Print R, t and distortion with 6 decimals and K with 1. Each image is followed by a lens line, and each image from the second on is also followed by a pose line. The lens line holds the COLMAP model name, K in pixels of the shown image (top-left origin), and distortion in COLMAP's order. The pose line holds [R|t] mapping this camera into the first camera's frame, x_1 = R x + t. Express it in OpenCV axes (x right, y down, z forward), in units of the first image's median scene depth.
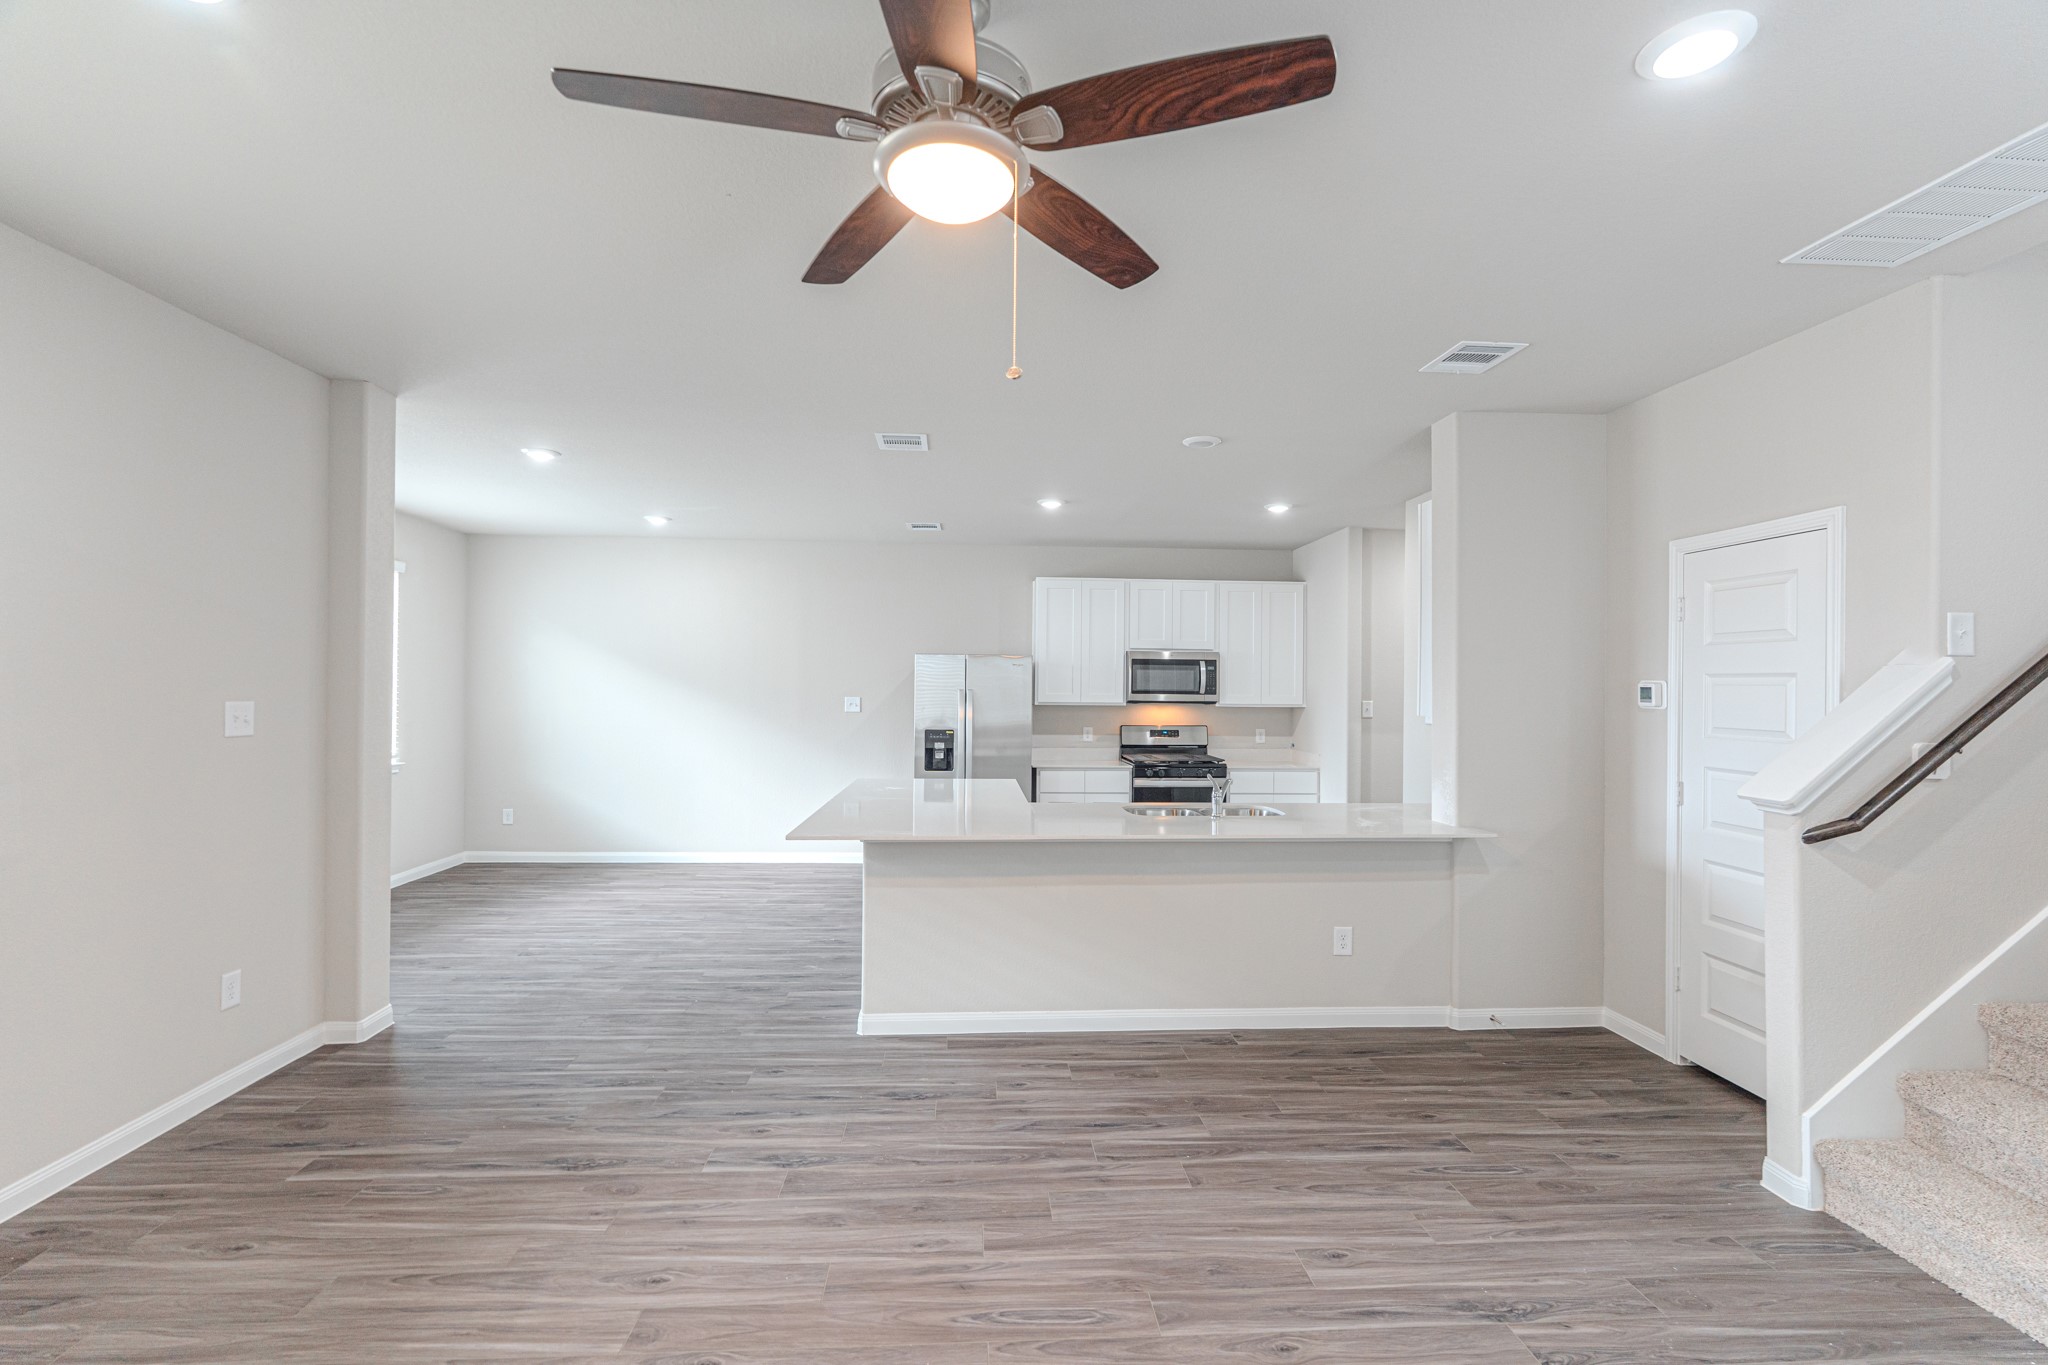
lens RADIAL K [[920.1, 0, 1000.5], [0, 920.1, 680.0], [0, 0, 1]] dist [-0.000839, -0.000552]
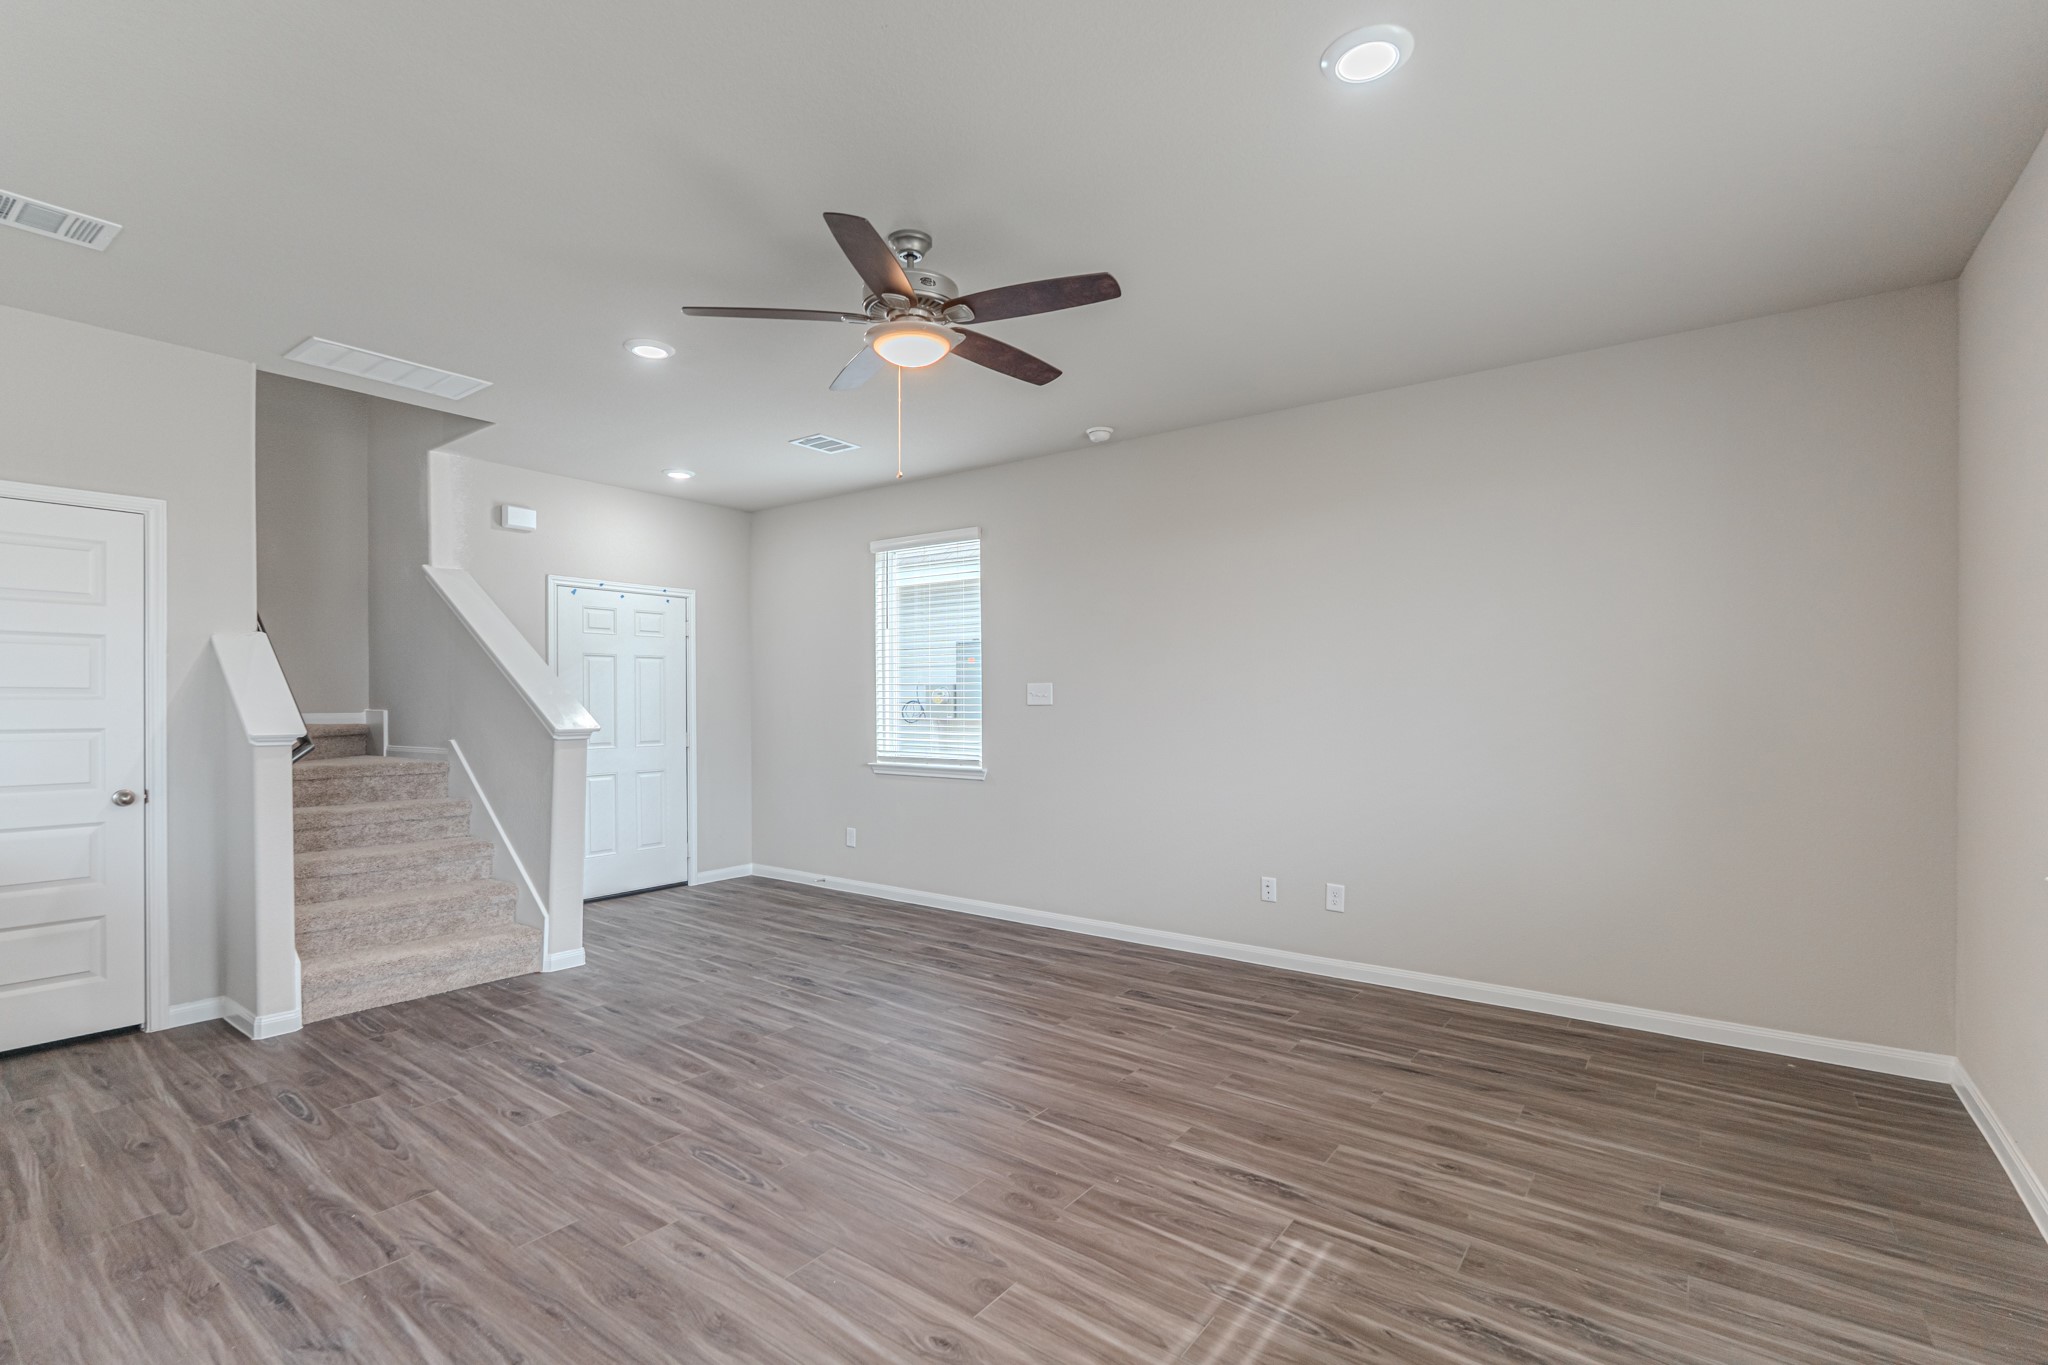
lens RADIAL K [[917.3, 0, 999.4], [0, 917.3, 703.4], [0, 0, 1]] dist [-0.001630, -0.000322]
pose [[-0.760699, -0.010600, 0.649018, -0.588461], [-0.011121, 0.999933, 0.003296, 0.053428], [-0.649009, -0.004711, -0.760766, 1.001649]]
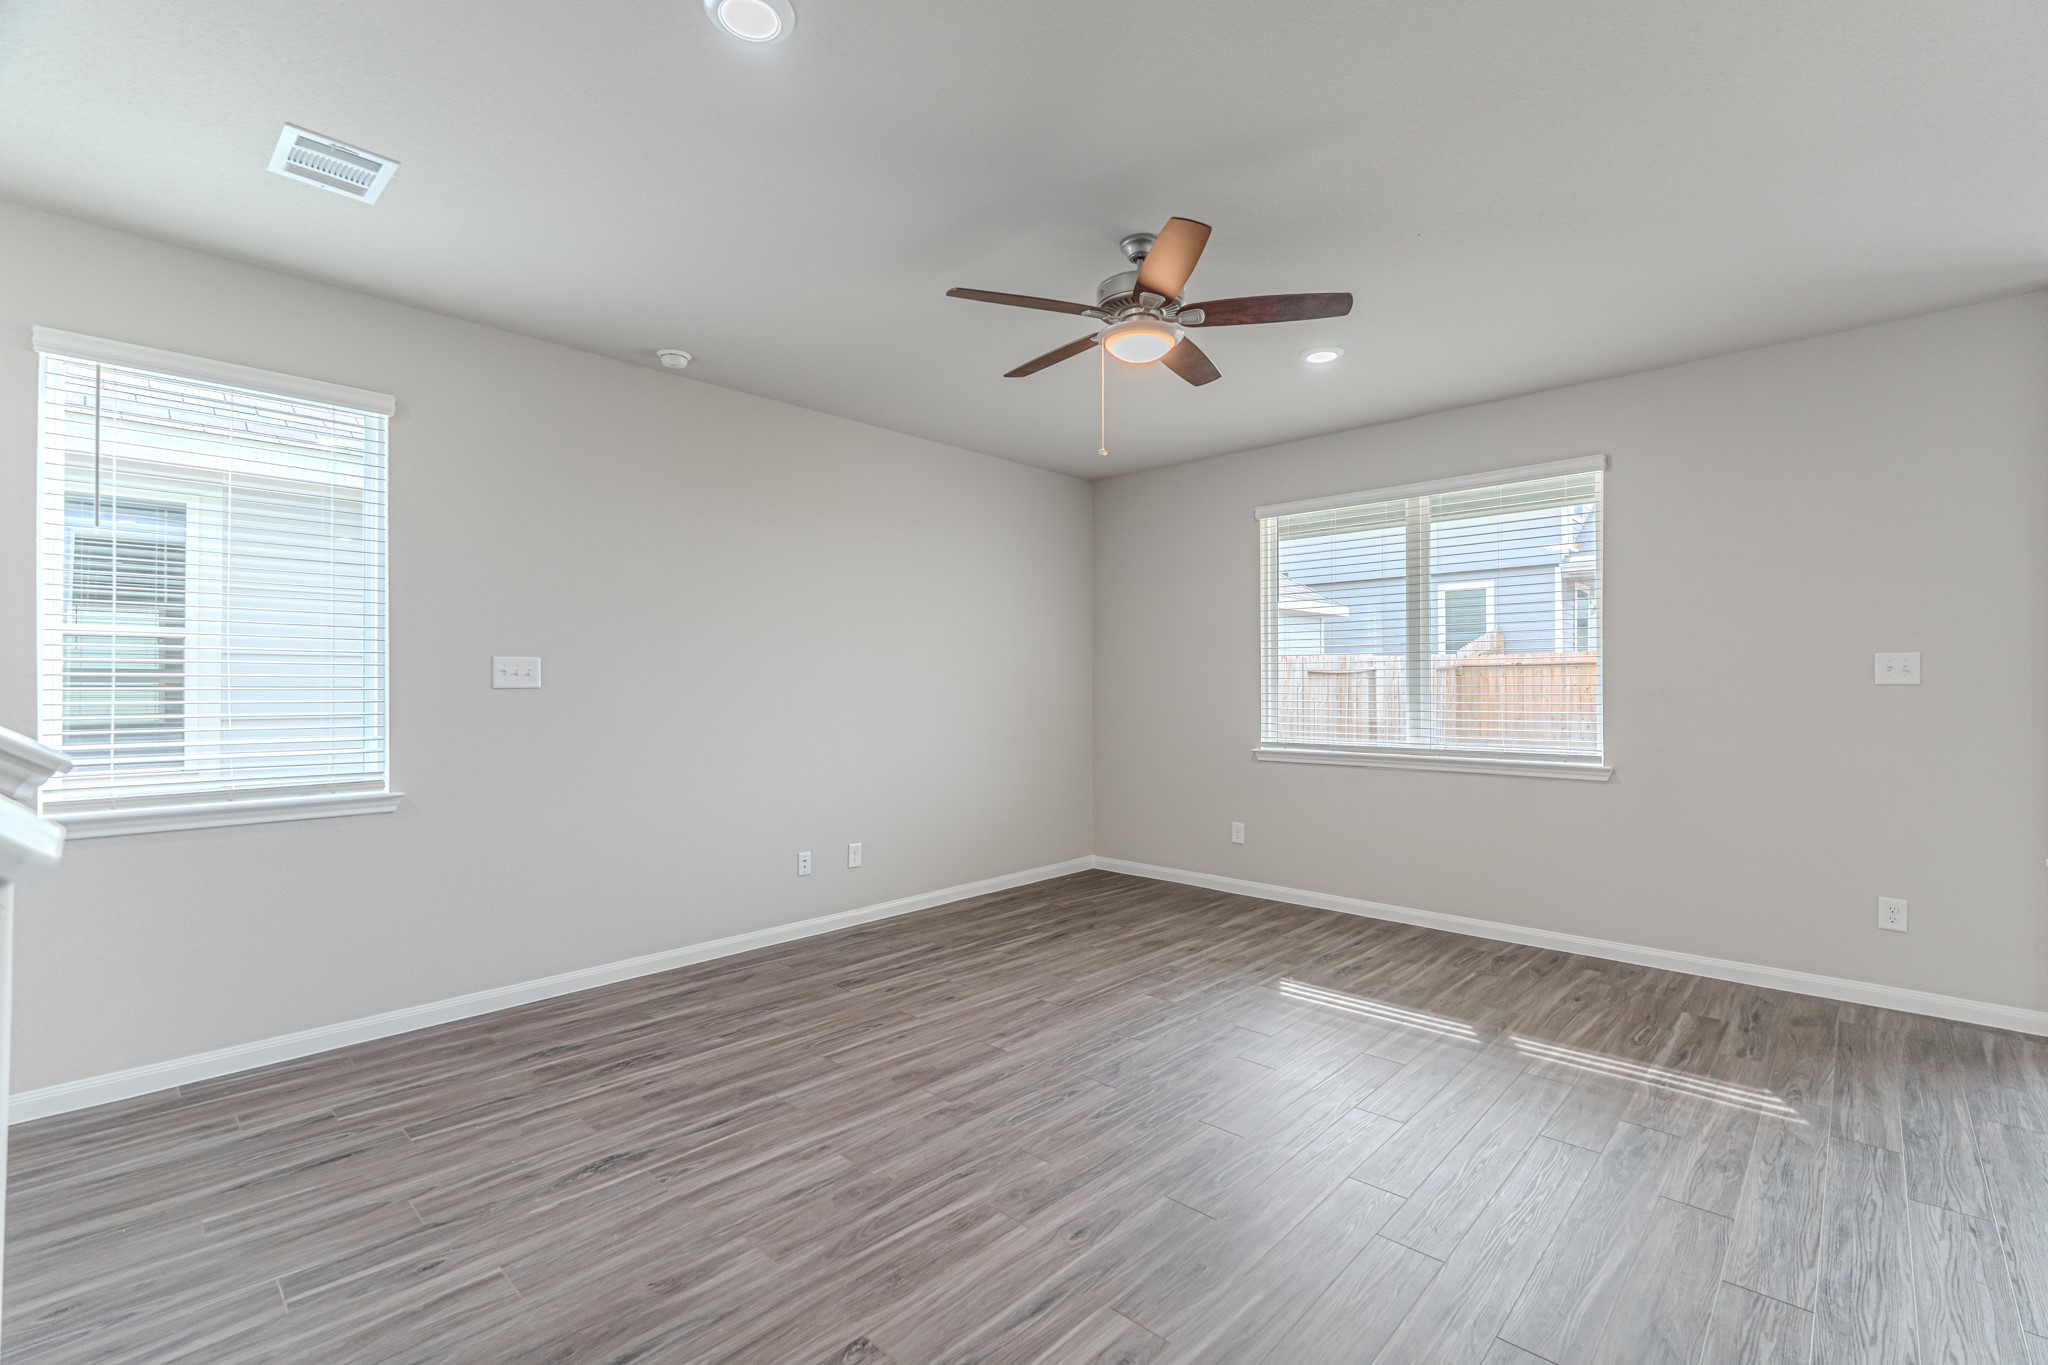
lens RADIAL K [[919.2, 0, 1032.1], [0, 919.2, 681.8], [0, 0, 1]] dist [-0.000749, -0.000206]
pose [[-0.717480, -0.013622, -0.696446, 0.615499], [-0.000416, 0.999817, -0.019126, 0.072241], [0.696579, -0.013433, -0.717354, 0.980305]]
